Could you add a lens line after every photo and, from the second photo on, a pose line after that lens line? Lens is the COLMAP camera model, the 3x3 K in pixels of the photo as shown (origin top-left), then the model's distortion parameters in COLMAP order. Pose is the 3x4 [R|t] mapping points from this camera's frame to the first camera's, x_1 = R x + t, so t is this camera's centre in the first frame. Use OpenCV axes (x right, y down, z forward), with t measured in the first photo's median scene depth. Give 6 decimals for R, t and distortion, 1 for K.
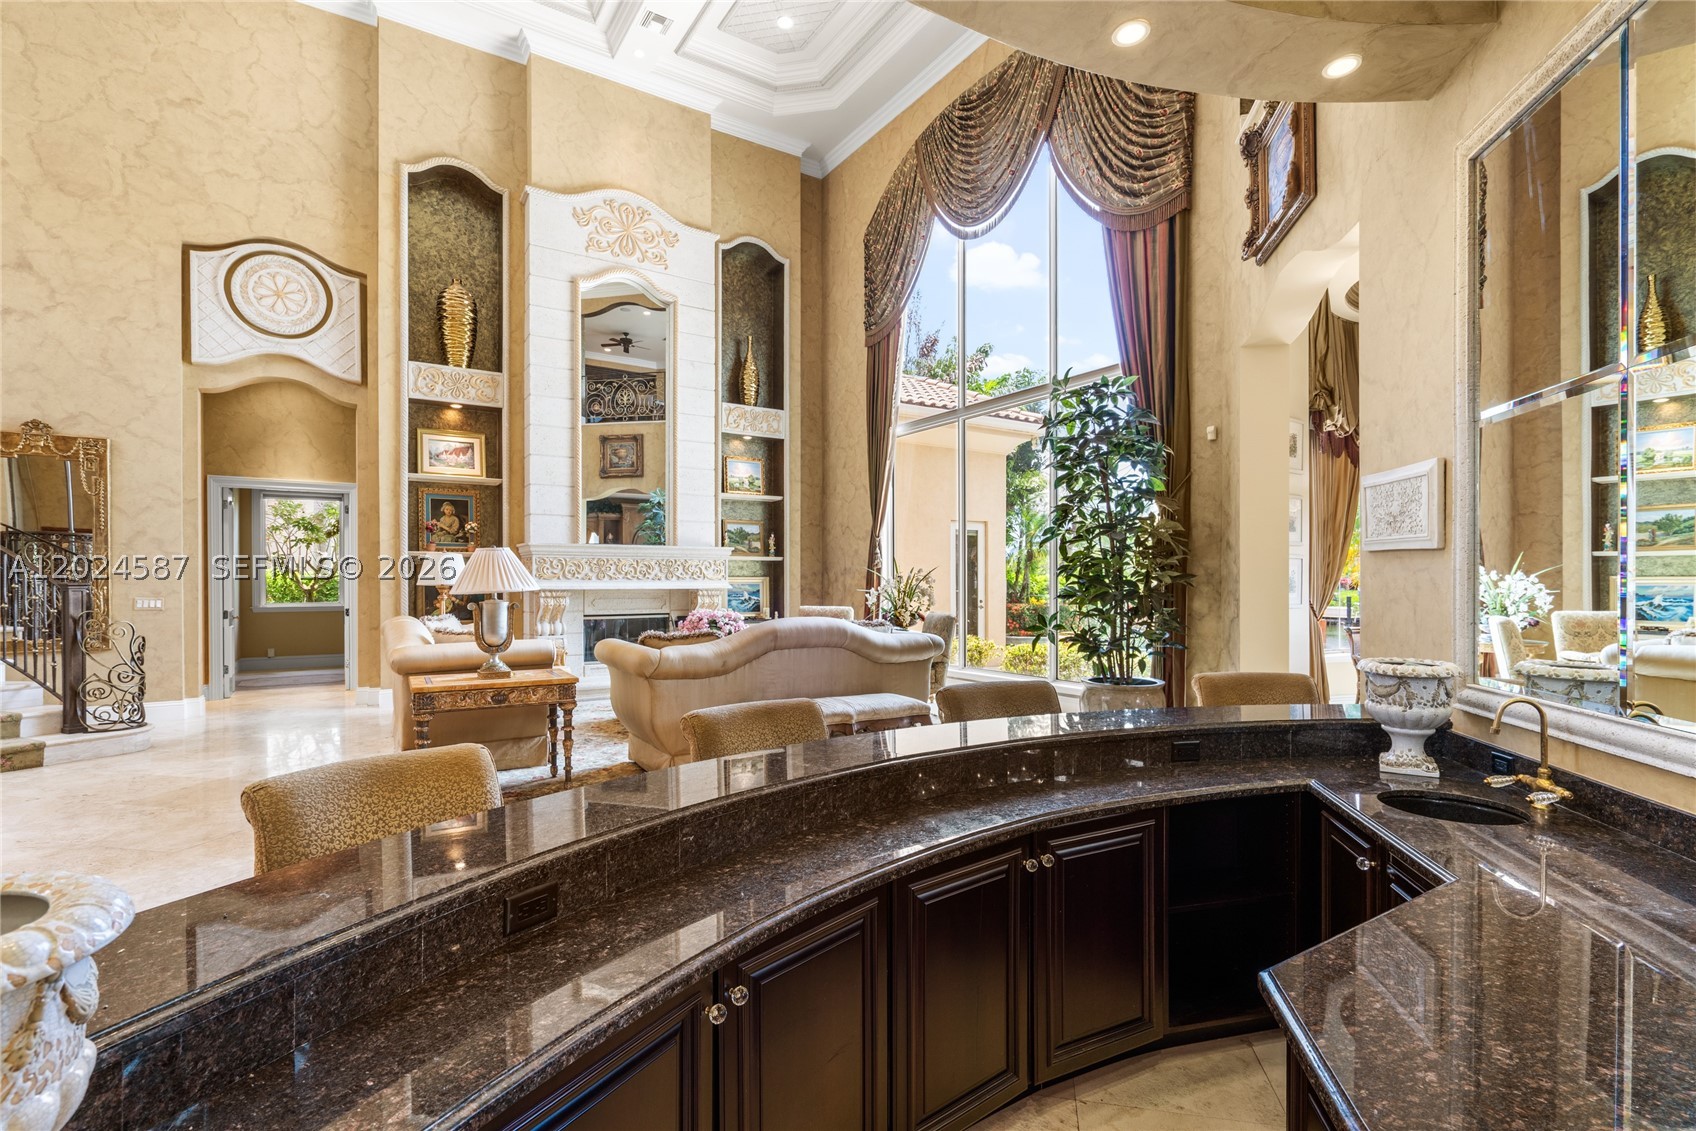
lens RADIAL K [[803.6, 0, 853.9], [0, 803.6, 567.0], [0, 0, 1]] dist [-0.002896, 0.000453]
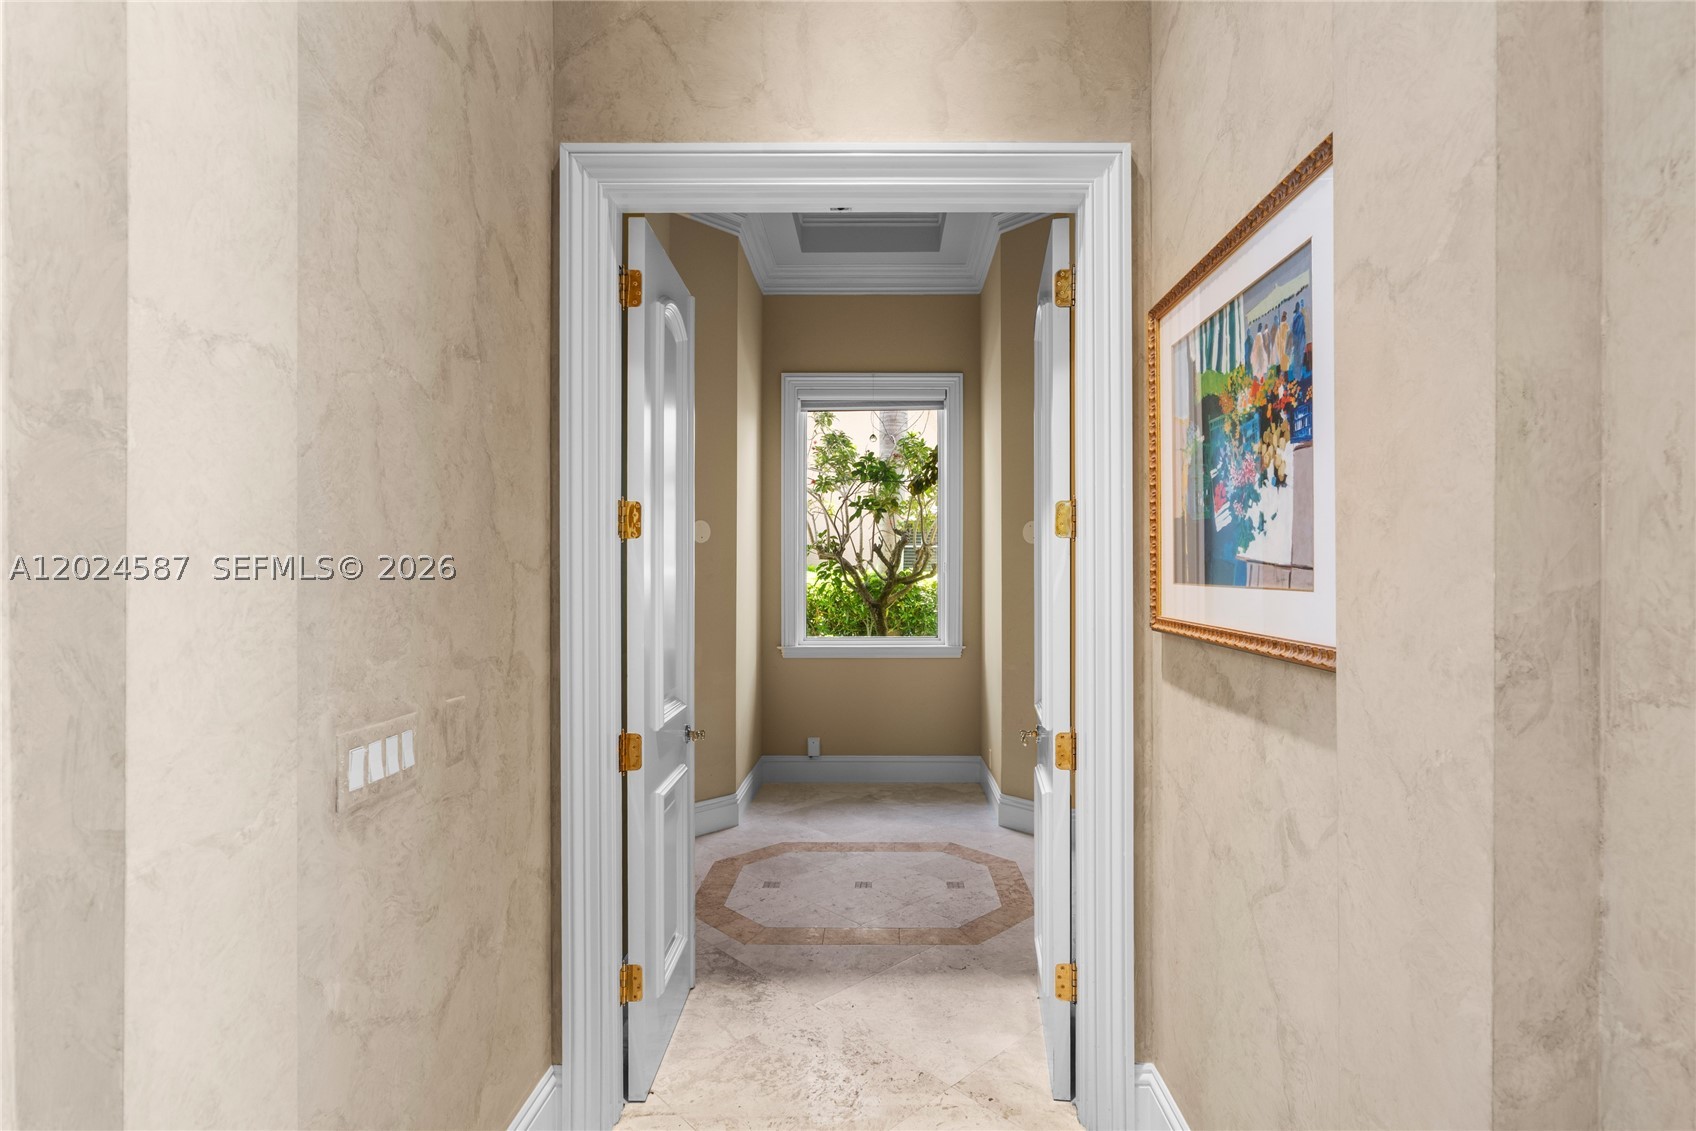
lens RADIAL K [[769.1, 0, 836.9], [0, 769.1, 570.8], [0, 0, 1]] dist [-0.003056, 0.000401]
pose [[0.811557, 0.012291, -0.584144, -0.435113], [0.002427, 0.999699, 0.024406, -0.004149], [0.584268, -0.021225, 0.811283, 0.617639]]
